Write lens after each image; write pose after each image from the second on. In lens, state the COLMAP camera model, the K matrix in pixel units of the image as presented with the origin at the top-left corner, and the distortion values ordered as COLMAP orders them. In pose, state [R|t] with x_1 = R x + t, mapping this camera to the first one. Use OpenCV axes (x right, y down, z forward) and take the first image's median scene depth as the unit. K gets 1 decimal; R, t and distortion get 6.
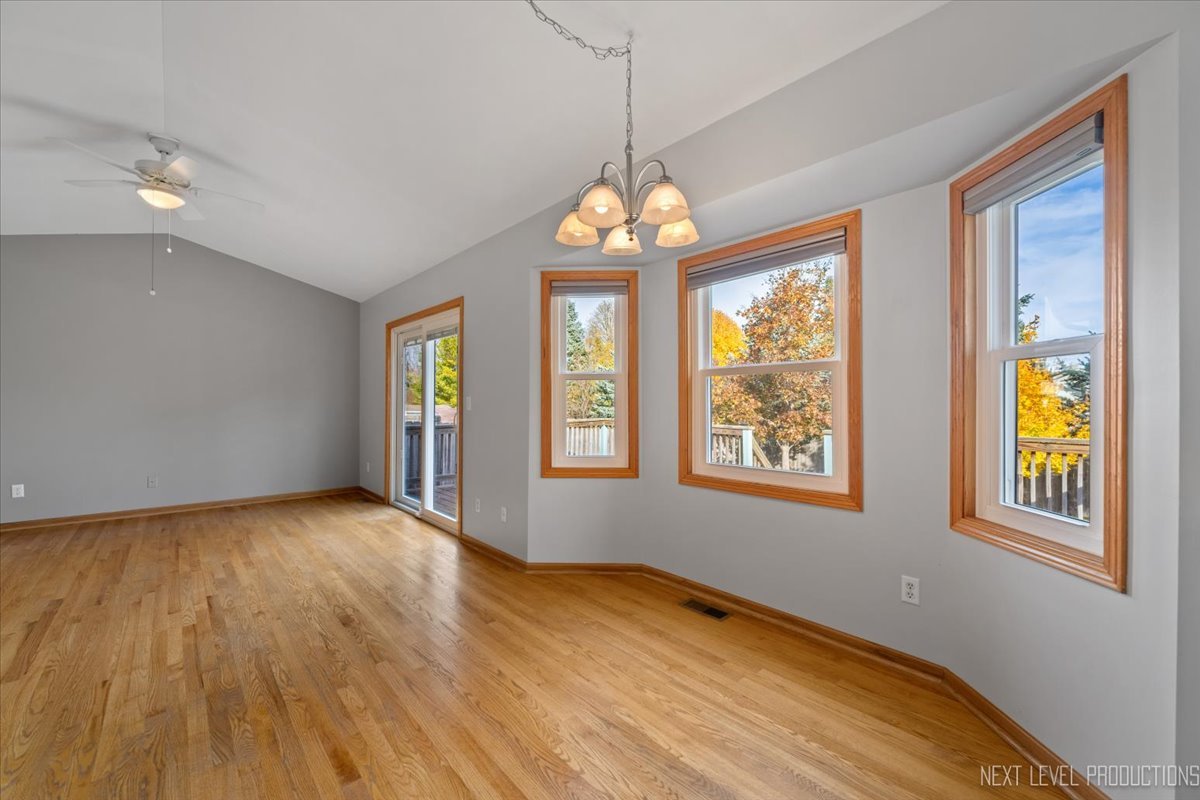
lens RADIAL K [[481.6, 0, 586.8], [0, 481.6, 404.0], [0, 0, 1]] dist [-0.004259, -0.000346]
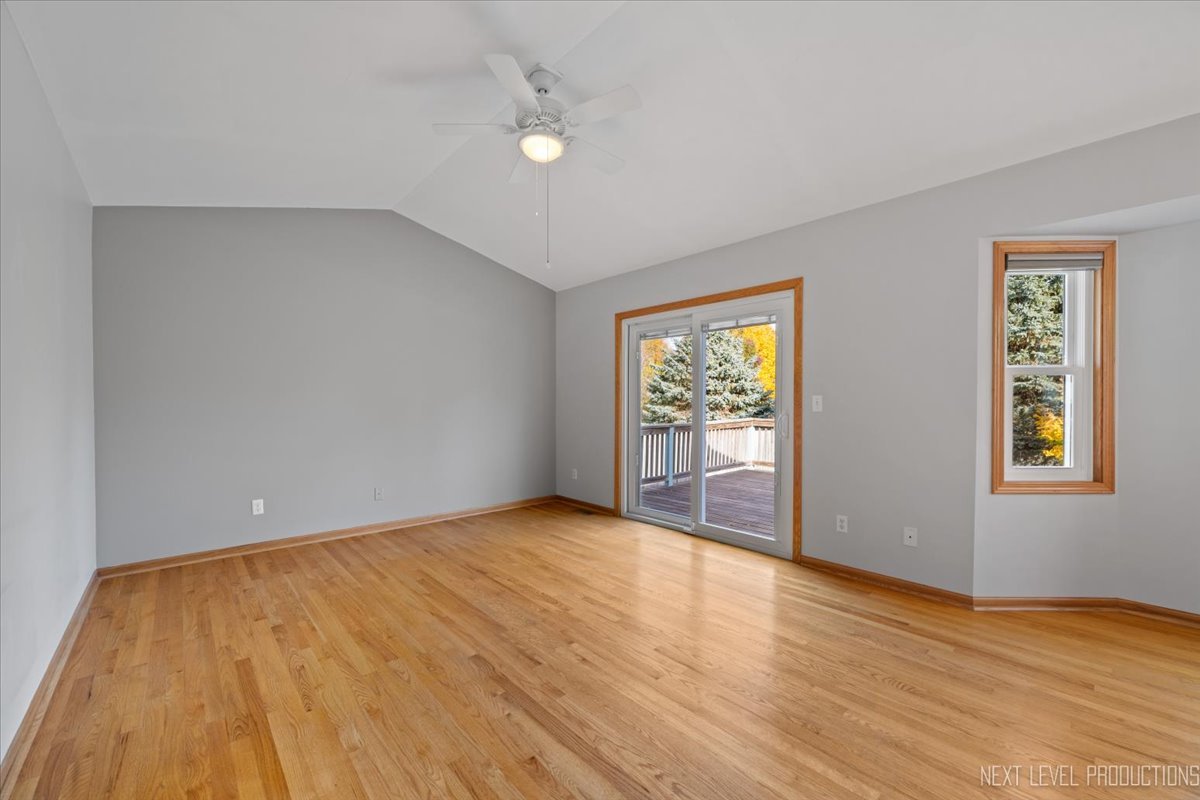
lens RADIAL K [[481.6, 0, 586.8], [0, 481.6, 404.0], [0, 0, 1]] dist [-0.004259, -0.000346]
pose [[0.999995, -0.002719, 0.001654, -0.656527], [0.002716, 0.999995, 0.001767, -0.002365], [-0.001659, -0.001763, 0.999997, 0.154089]]
